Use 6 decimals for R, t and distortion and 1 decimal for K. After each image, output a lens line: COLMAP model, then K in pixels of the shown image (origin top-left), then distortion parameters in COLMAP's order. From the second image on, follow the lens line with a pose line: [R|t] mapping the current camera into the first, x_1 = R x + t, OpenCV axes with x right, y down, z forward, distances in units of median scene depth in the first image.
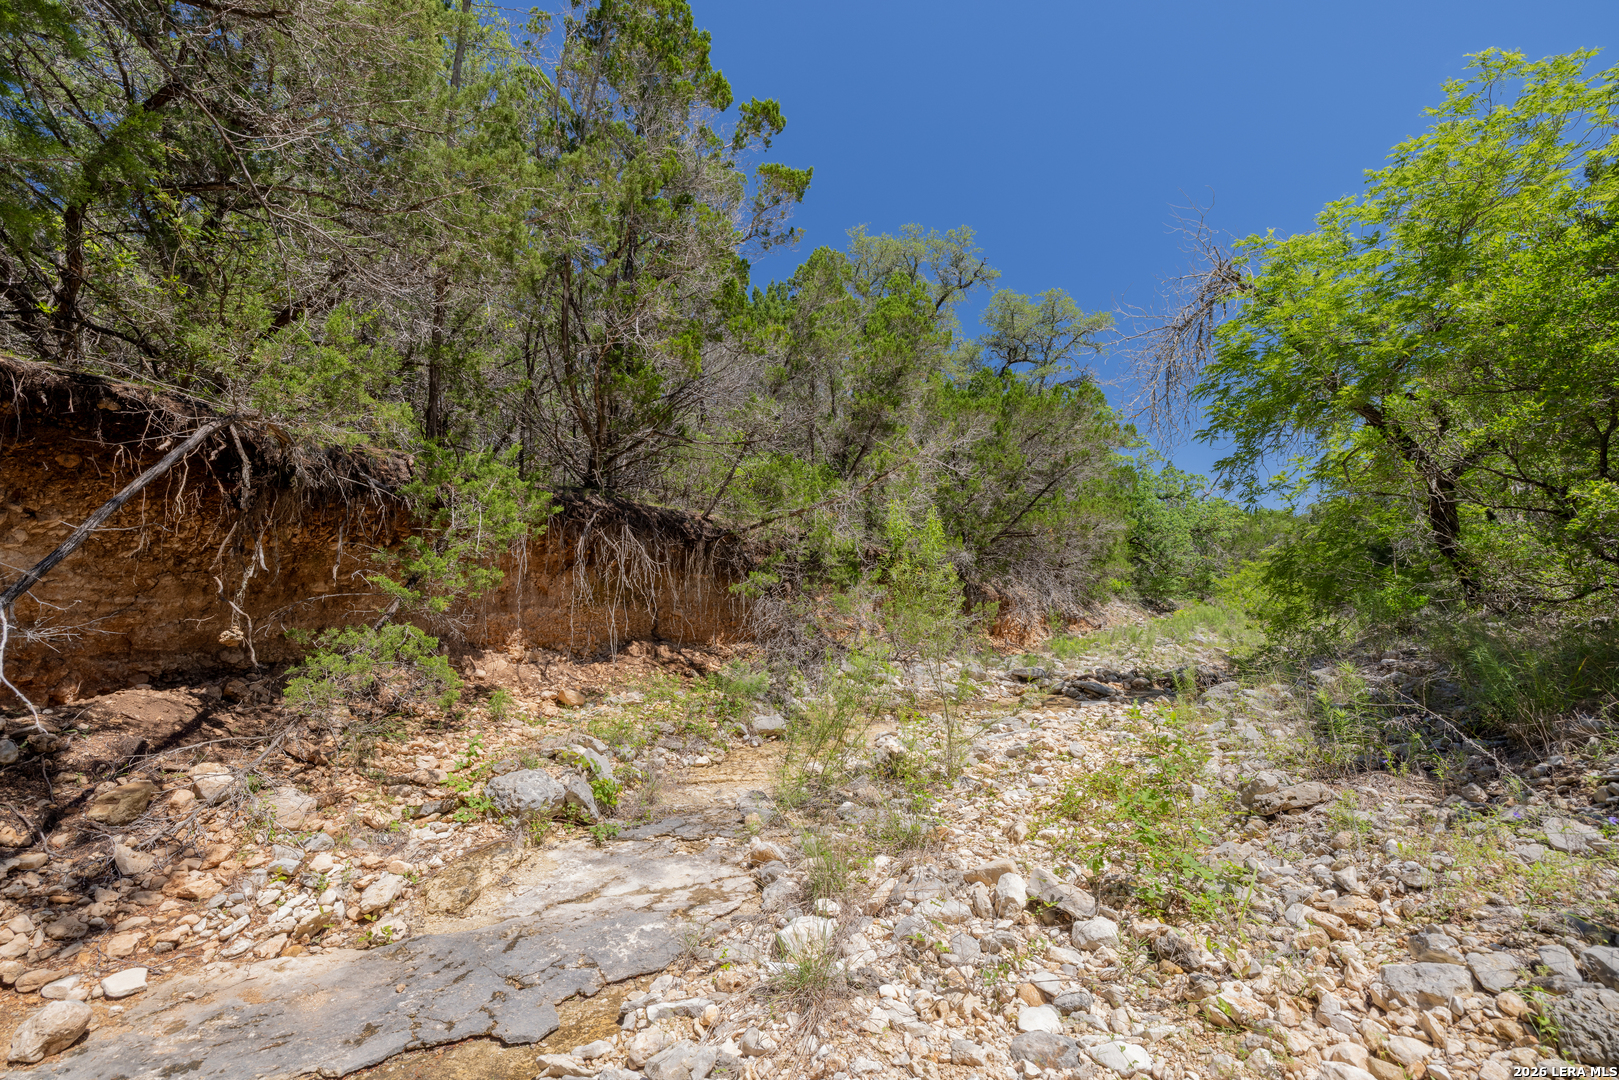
lens RADIAL K [[671.7, 0, 810.1], [0, 671.7, 537.3], [0, 0, 1]] dist [-0.002450, -0.000167]
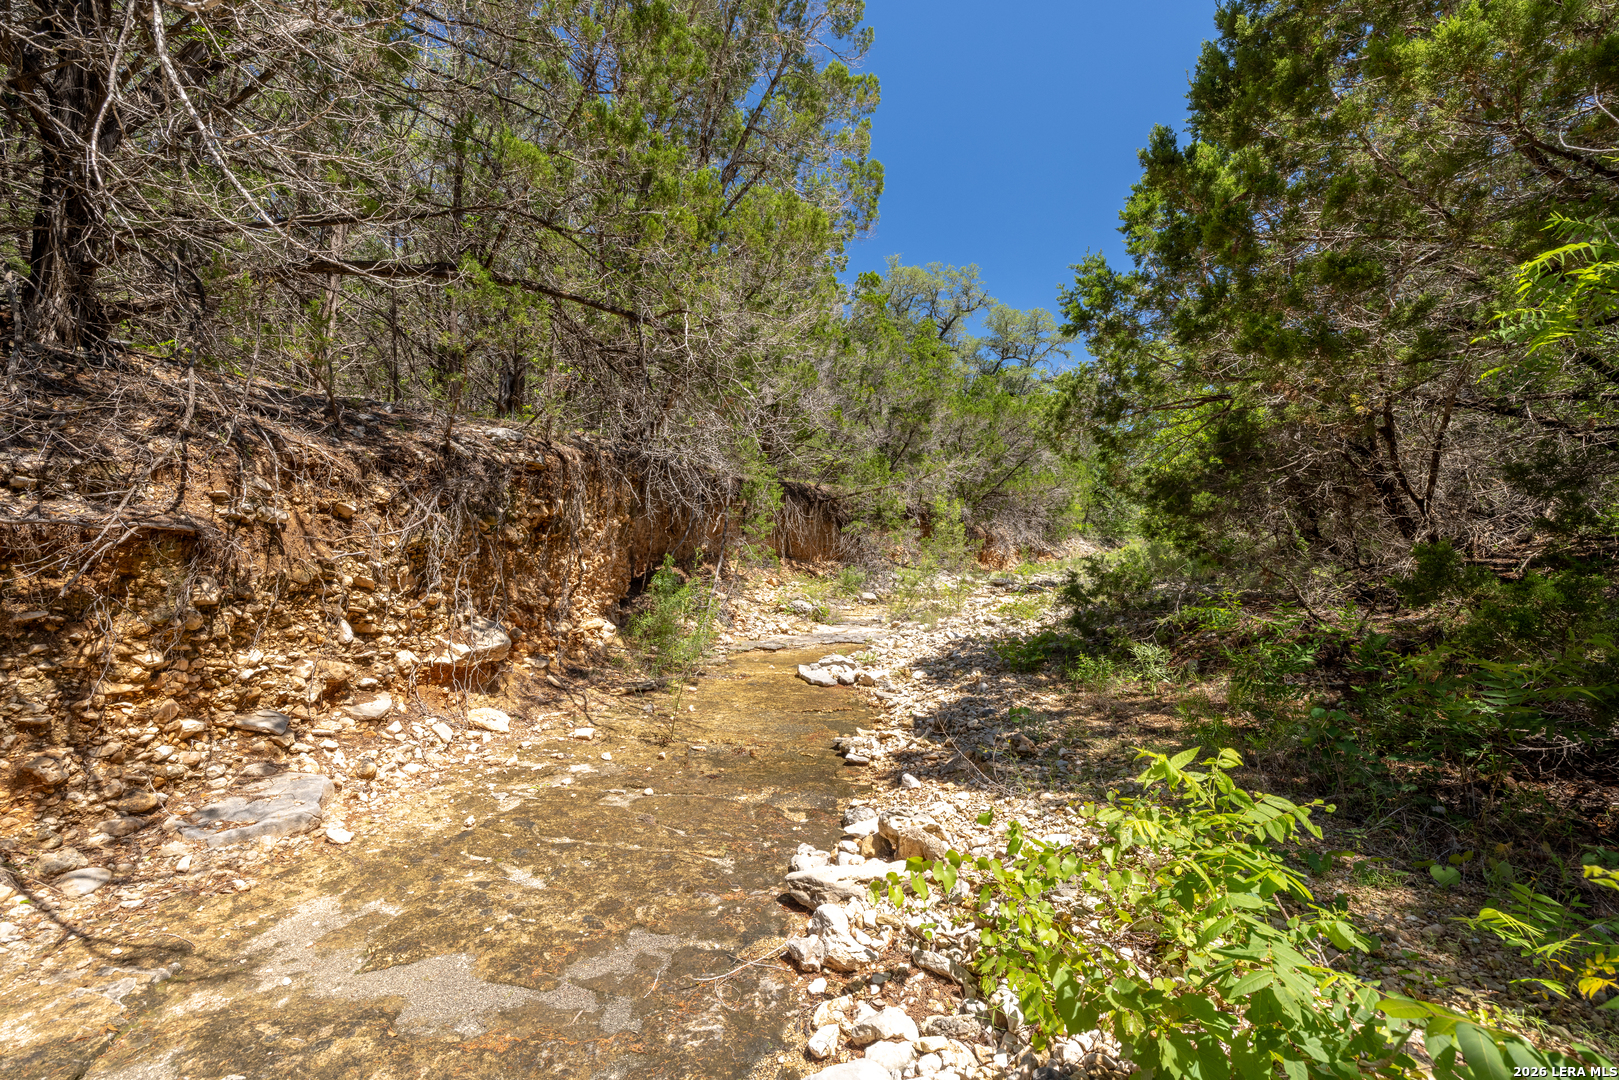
lens RADIAL K [[671.7, 0, 808.1], [0, 671.7, 541.5], [0, 0, 1]] dist [-0.002450, -0.000167]
pose [[0.999851, 0.015297, 0.007975, -0.152885], [-0.016049, 0.994361, 0.104826, -0.057799], [-0.006327, -0.104939, 0.994459, -0.586927]]
